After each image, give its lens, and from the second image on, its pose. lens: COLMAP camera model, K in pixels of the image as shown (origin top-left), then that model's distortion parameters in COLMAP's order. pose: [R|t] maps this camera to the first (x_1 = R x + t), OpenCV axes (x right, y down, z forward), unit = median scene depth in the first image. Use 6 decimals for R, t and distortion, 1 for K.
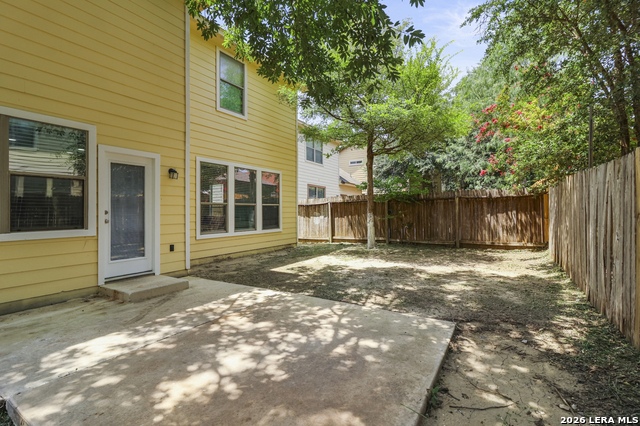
lens RADIAL K [[288.4, 0, 322.1], [0, 288.4, 212.6], [0, 0, 1]] dist [0.000136, 0.000092]
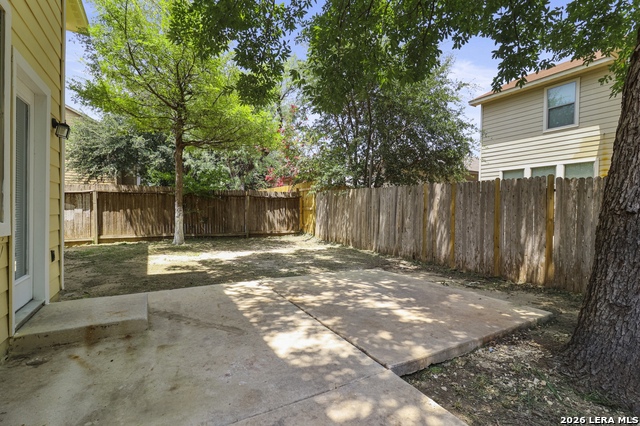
lens RADIAL K [[288.4, 0, 318.8], [0, 288.4, 215.7], [0, 0, 1]] dist [0.000136, 0.000092]
pose [[0.502861, 0.003805, 0.864359, -1.204209], [-0.019113, 0.999795, 0.006718, 0.045378], [-0.864156, -0.019898, 0.502831, 0.393353]]
